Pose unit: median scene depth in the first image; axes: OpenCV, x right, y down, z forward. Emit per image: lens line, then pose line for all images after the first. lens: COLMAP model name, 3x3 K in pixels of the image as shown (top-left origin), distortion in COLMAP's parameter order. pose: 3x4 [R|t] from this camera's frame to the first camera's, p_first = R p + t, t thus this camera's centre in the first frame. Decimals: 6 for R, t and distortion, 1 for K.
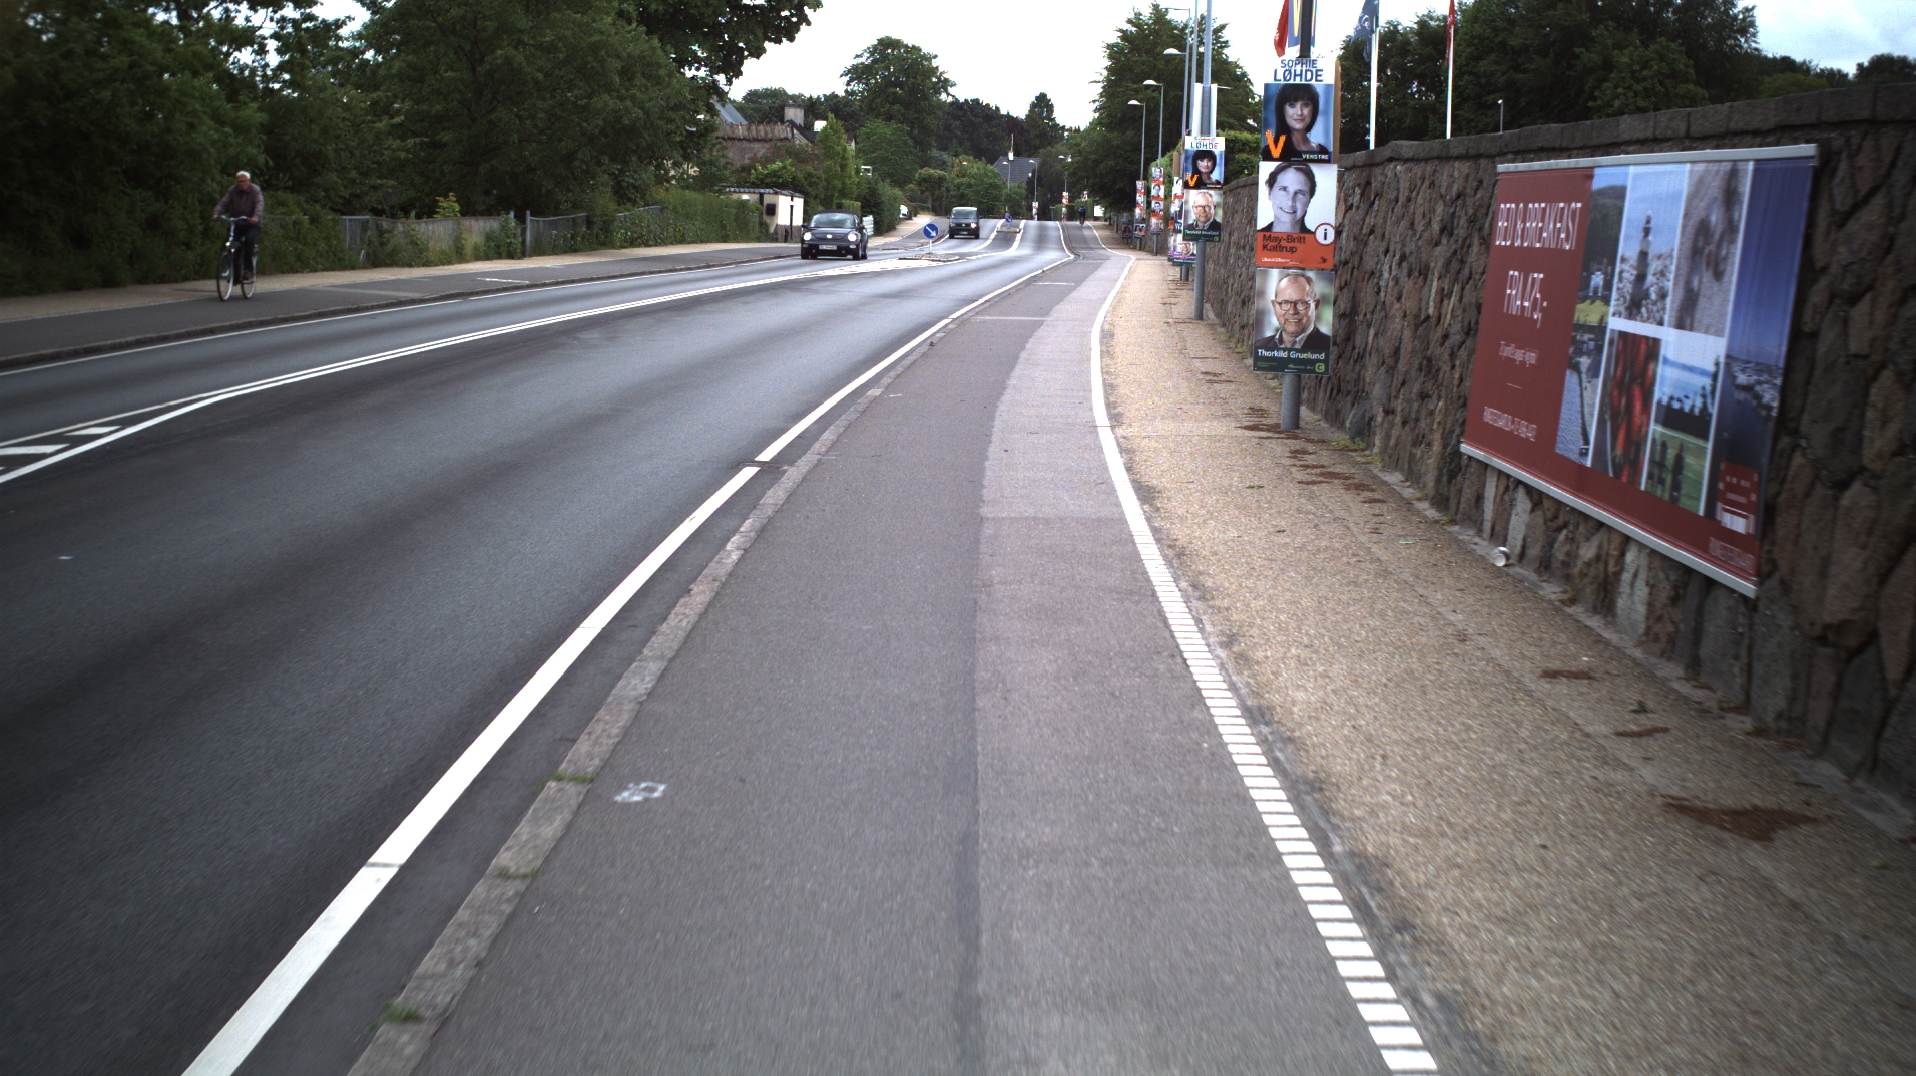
lens RADIAL K [[2621.0, 0, 958.0], [0, 2621.0, 538.0], [0, 0, 1]] dist [-0.177554, 0.151854]
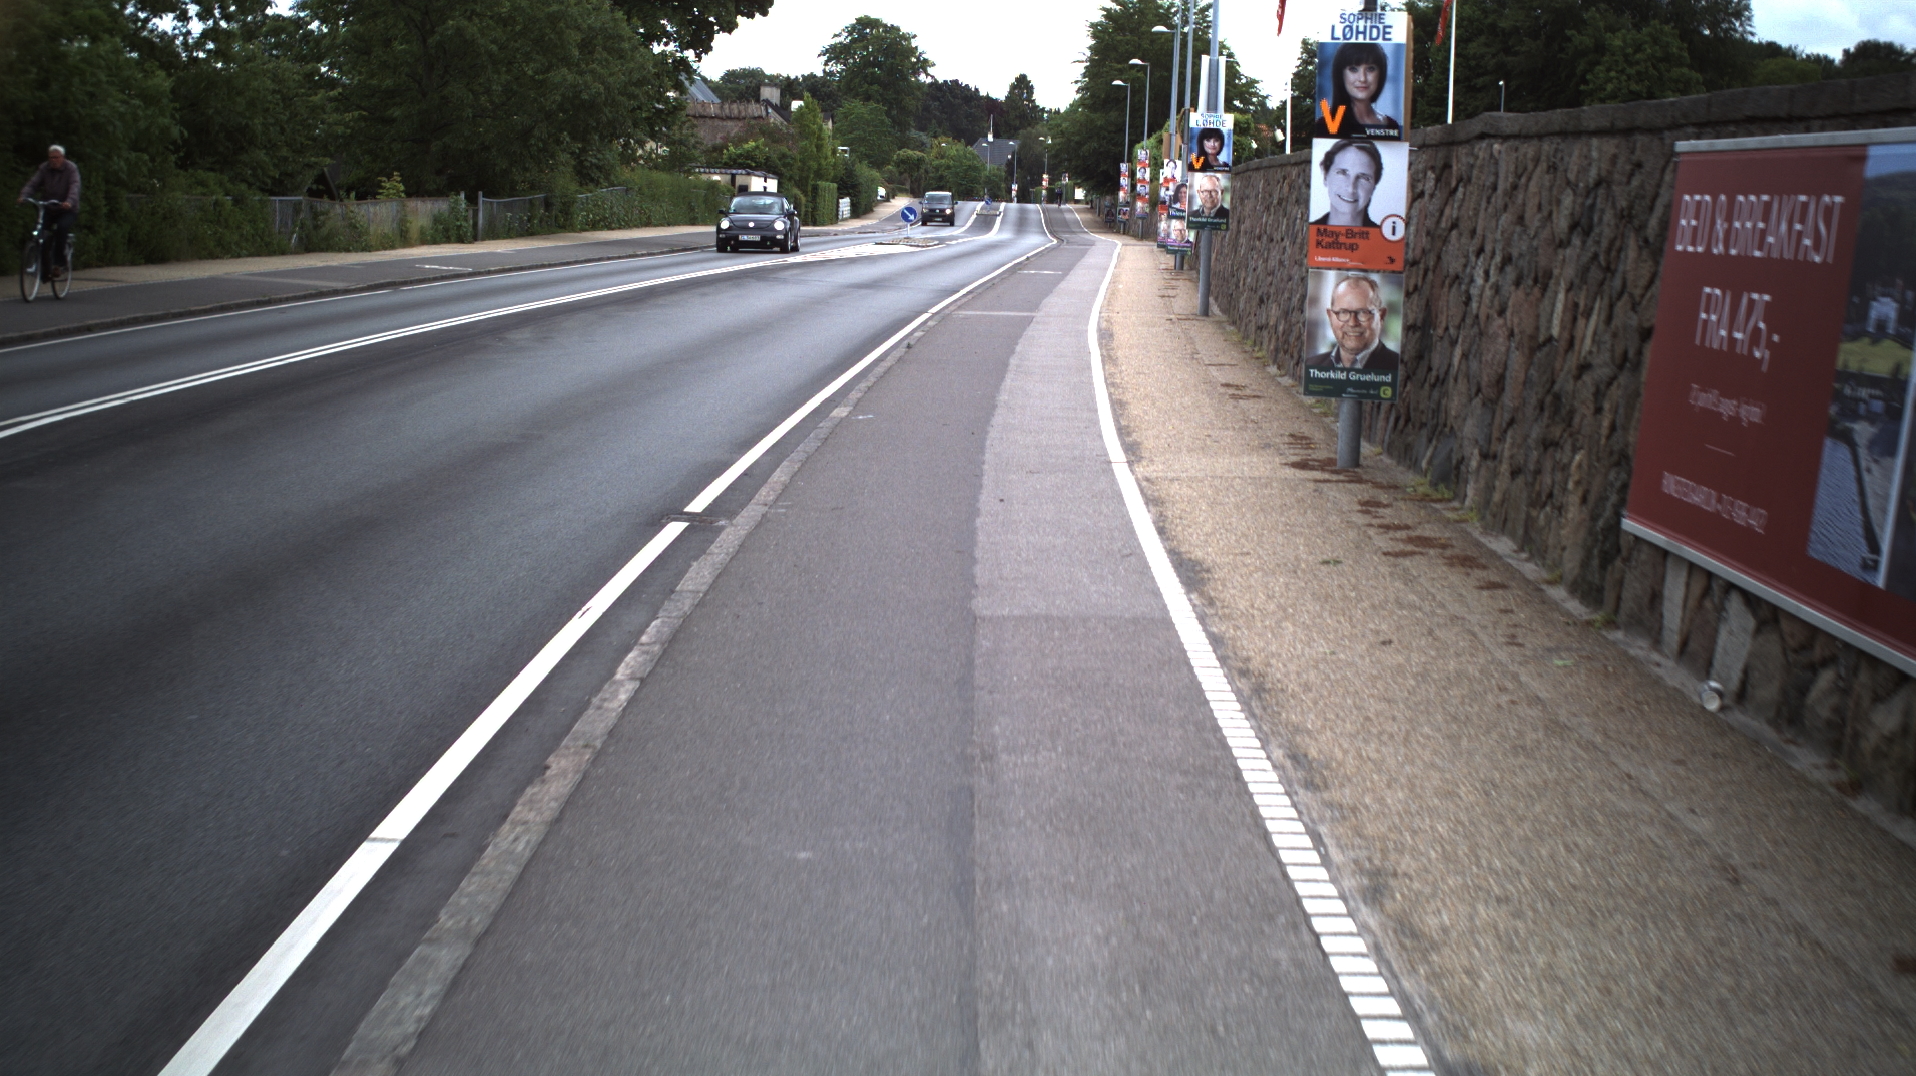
lens RADIAL K [[2621.0, 0, 958.0], [0, 2621.0, 538.0], [0, 0, 1]] dist [-0.177554, 0.151854]
pose [[0.999952, 0.004319, 0.008845, -0.000511], [-0.004379, 0.999967, 0.006843, -0.007582], [-0.008815, -0.006881, 0.999937, 0.057435]]
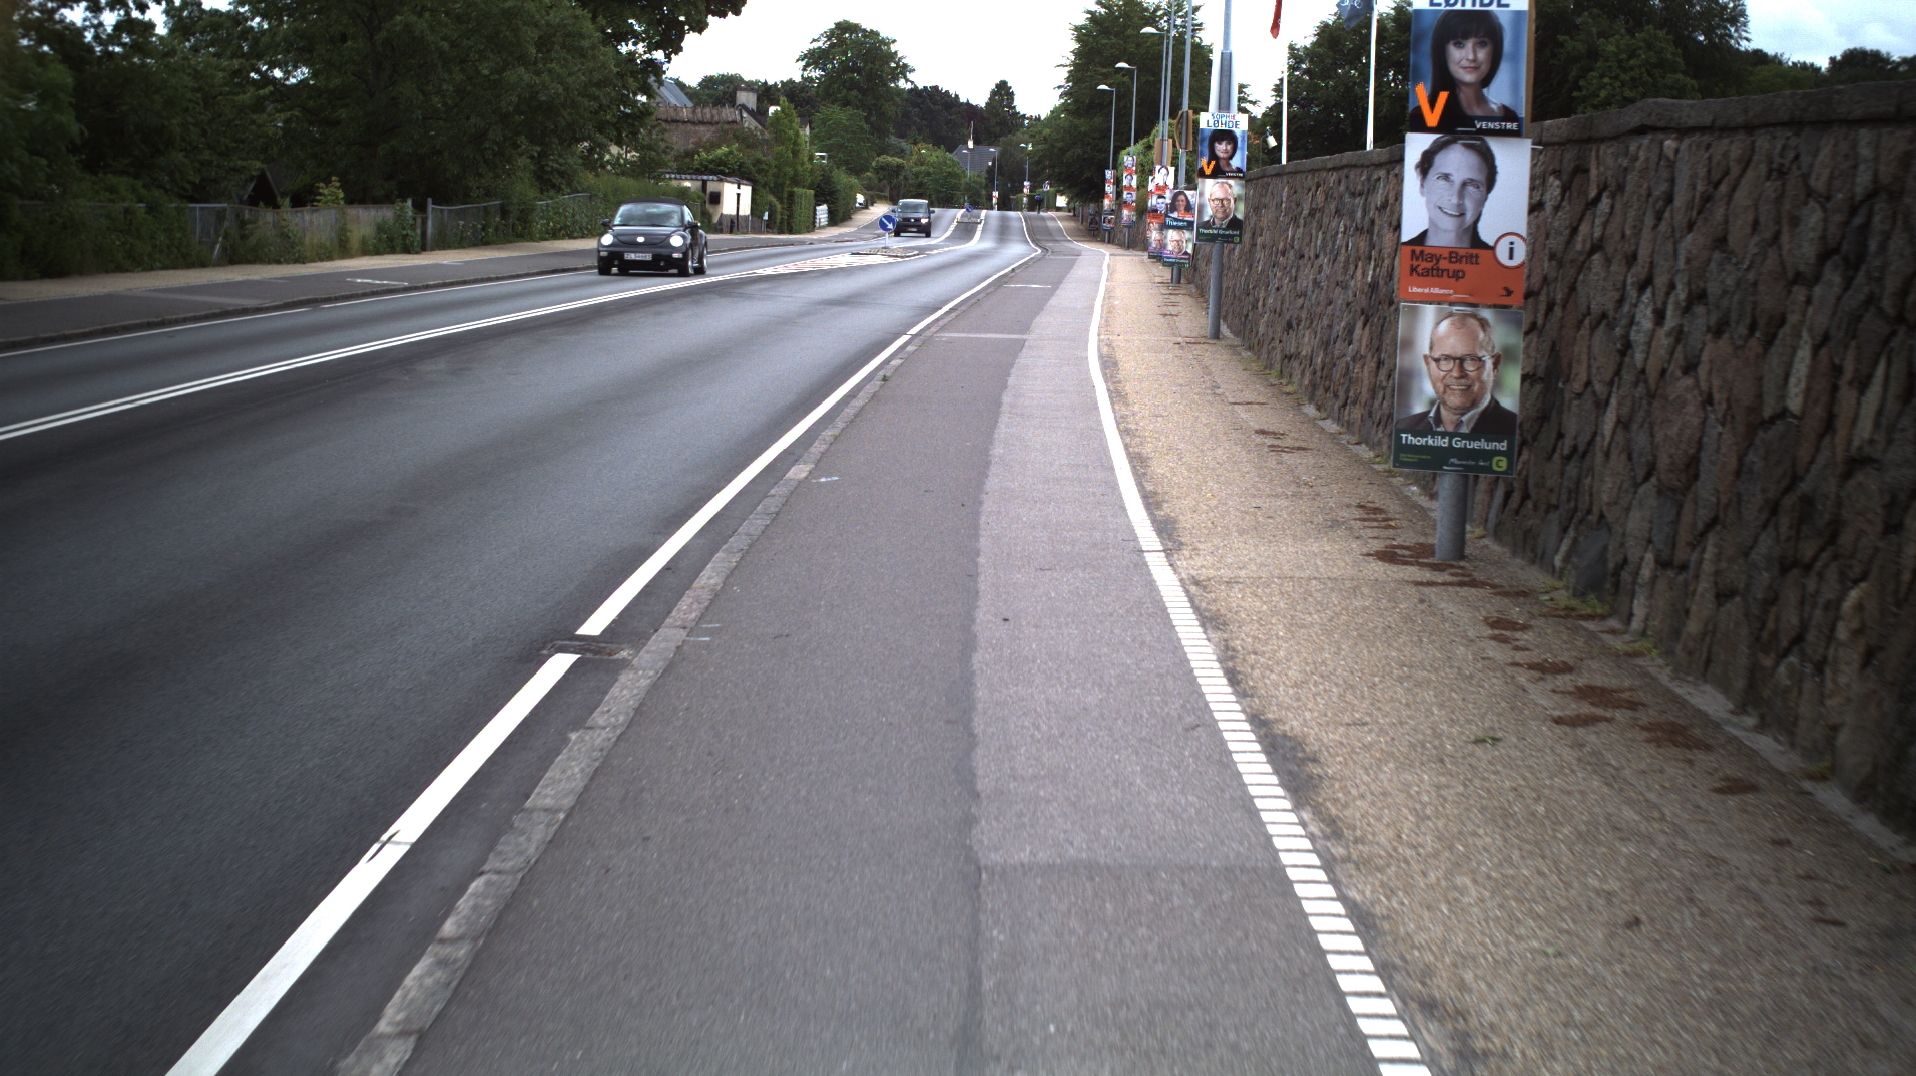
lens RADIAL K [[2621.0, 0, 958.0], [0, 2621.0, 538.0], [0, 0, 1]] dist [-0.177554, 0.151854]
pose [[0.999844, 0.005523, 0.016800, -0.000628], [-0.005594, 0.999976, 0.004144, -0.014991], [-0.016777, -0.004238, 0.999850, 0.114930]]
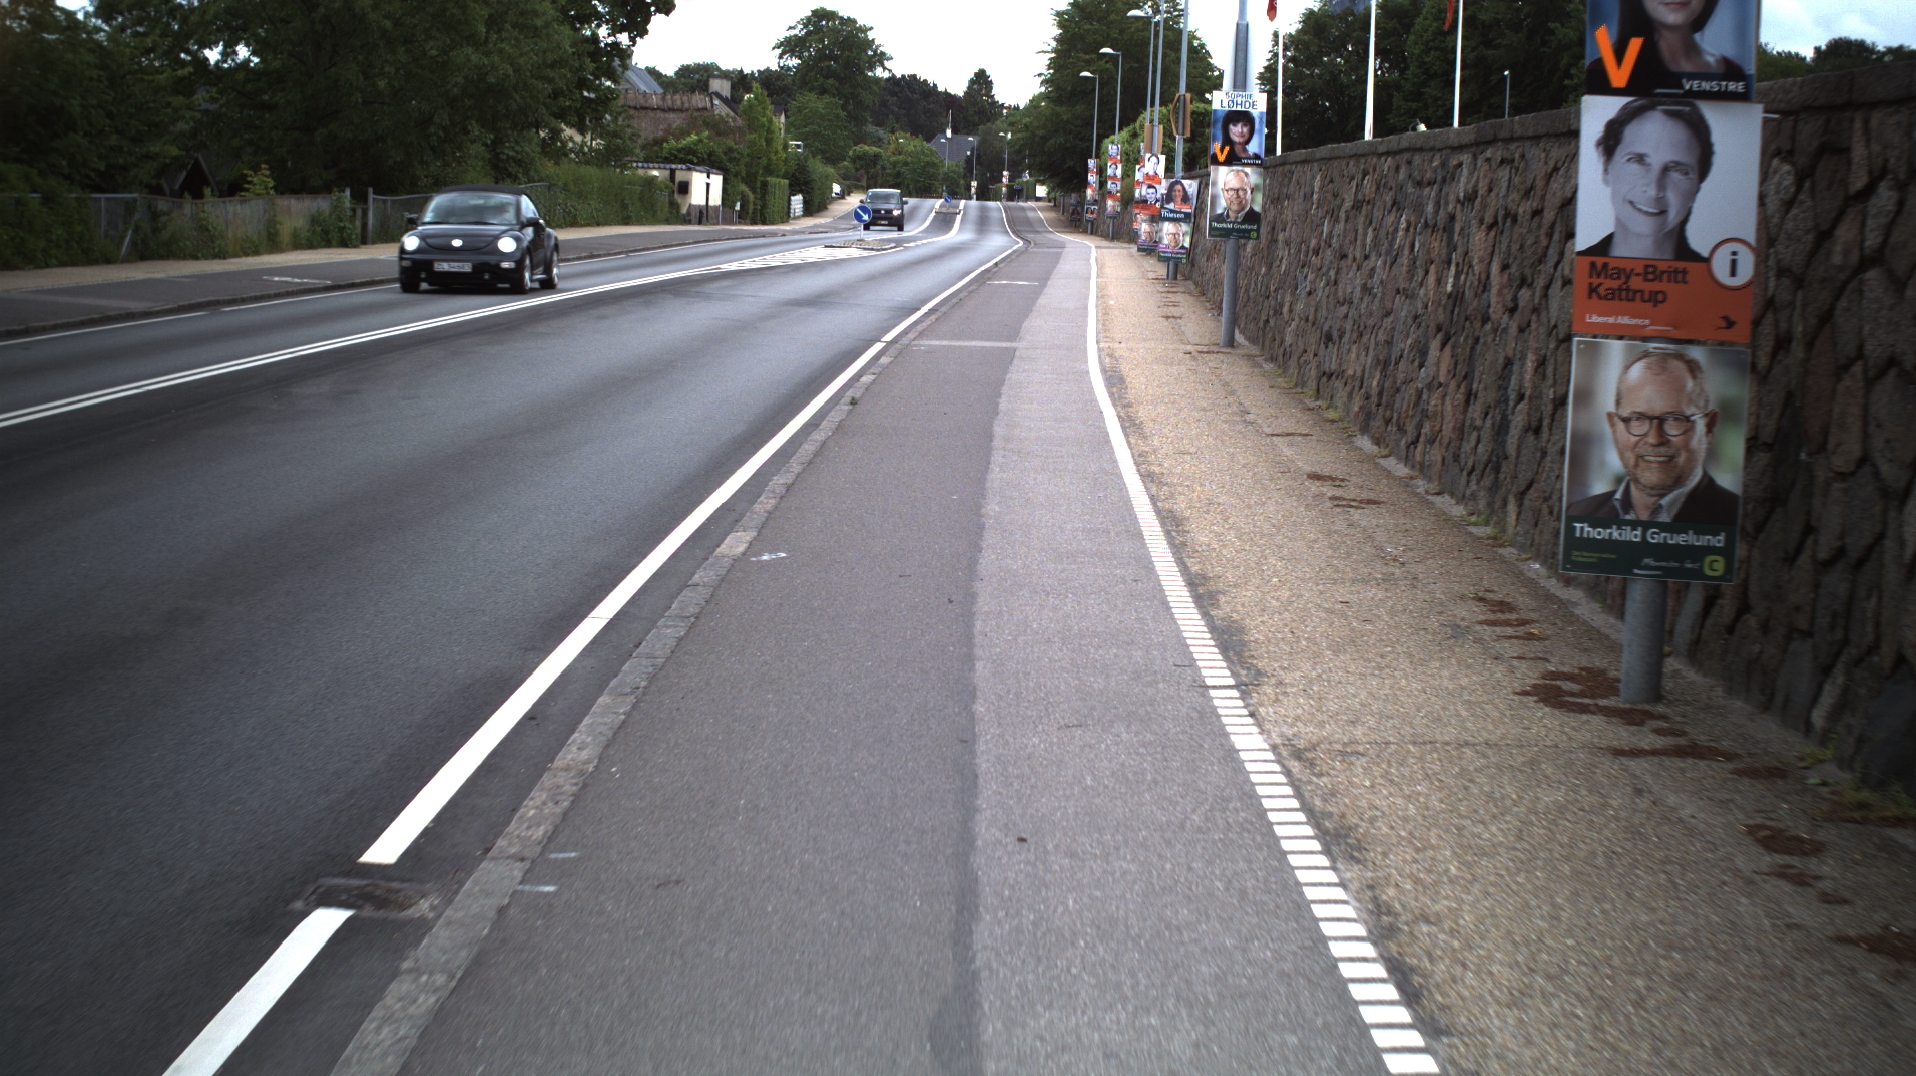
lens RADIAL K [[2621.0, 0, 958.0], [0, 2621.0, 538.0], [0, 0, 1]] dist [-0.177554, 0.151854]
pose [[0.999665, 0.005453, 0.025288, -0.000205], [-0.005655, 0.999953, 0.007922, -0.022174], [-0.025244, -0.008063, 0.999649, 0.172499]]
